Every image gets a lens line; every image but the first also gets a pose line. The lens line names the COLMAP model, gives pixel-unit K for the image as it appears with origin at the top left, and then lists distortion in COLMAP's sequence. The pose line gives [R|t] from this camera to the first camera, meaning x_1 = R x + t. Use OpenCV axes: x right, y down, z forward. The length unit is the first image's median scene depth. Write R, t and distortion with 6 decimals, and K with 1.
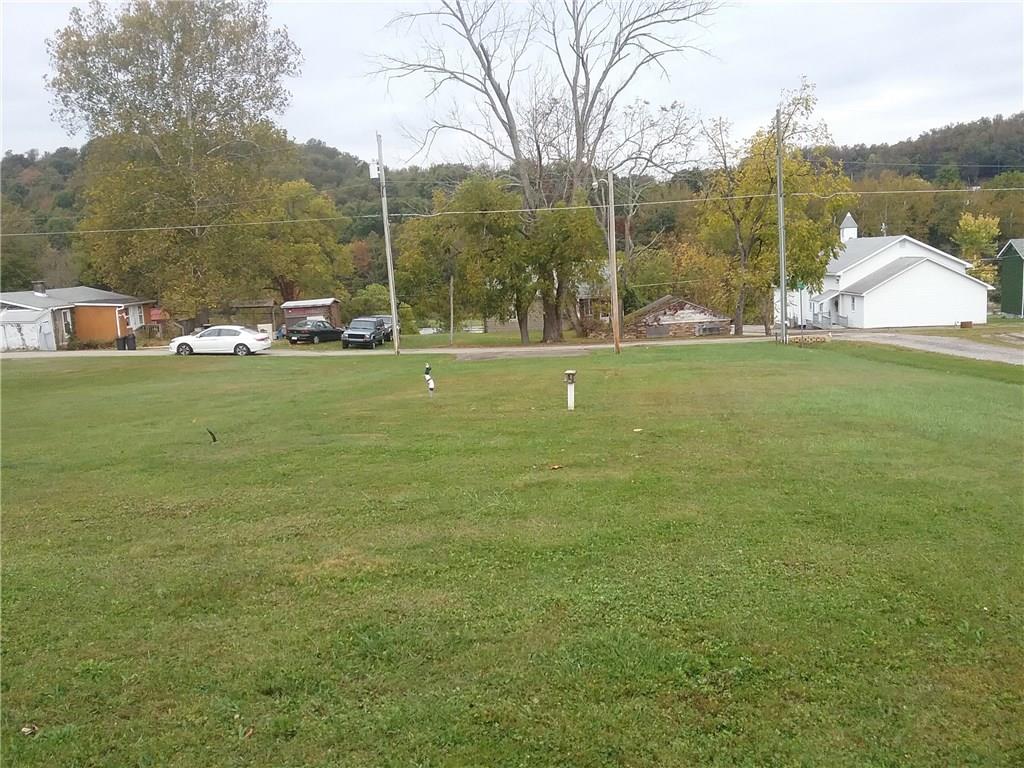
lens RADIAL K [[943.1, 0, 512.0], [0, 943.1, 384.0], [0, 0, 1]] dist [0.091587, -0.254281]
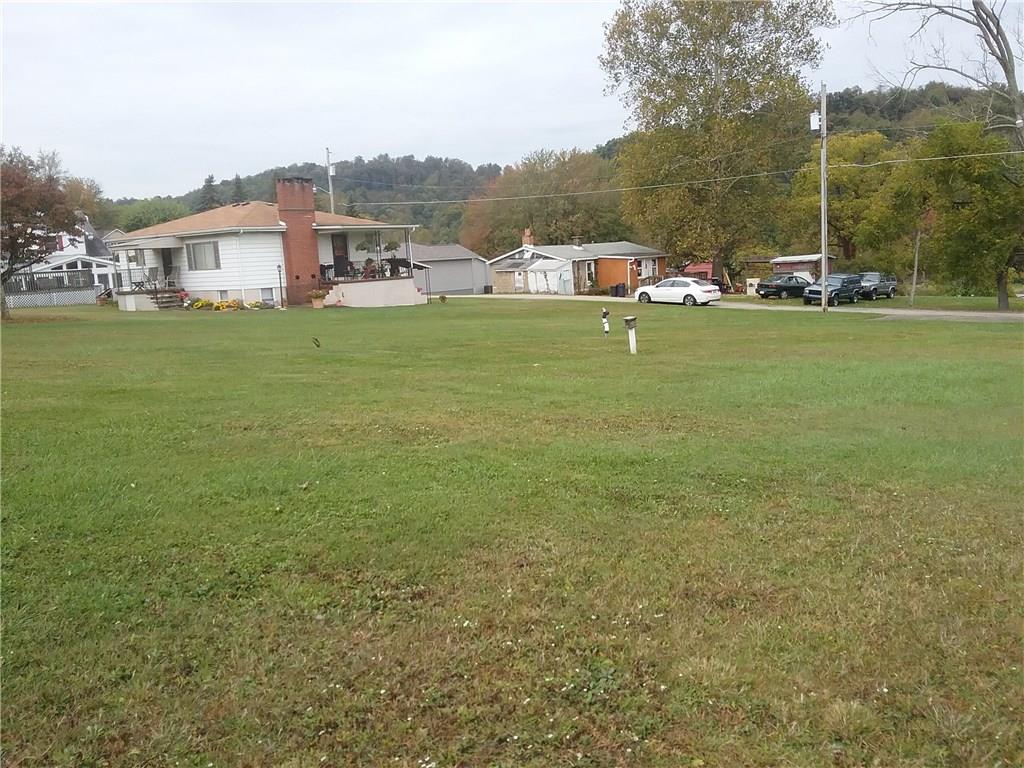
lens RADIAL K [[943.1, 0, 512.0], [0, 943.1, 384.0], [0, 0, 1]] dist [0.091587, -0.254281]
pose [[0.760779, 0.103609, -0.640687, 0.237723], [-0.076537, 0.994609, 0.069959, -0.001145], [0.644482, -0.004187, 0.764608, 0.045205]]
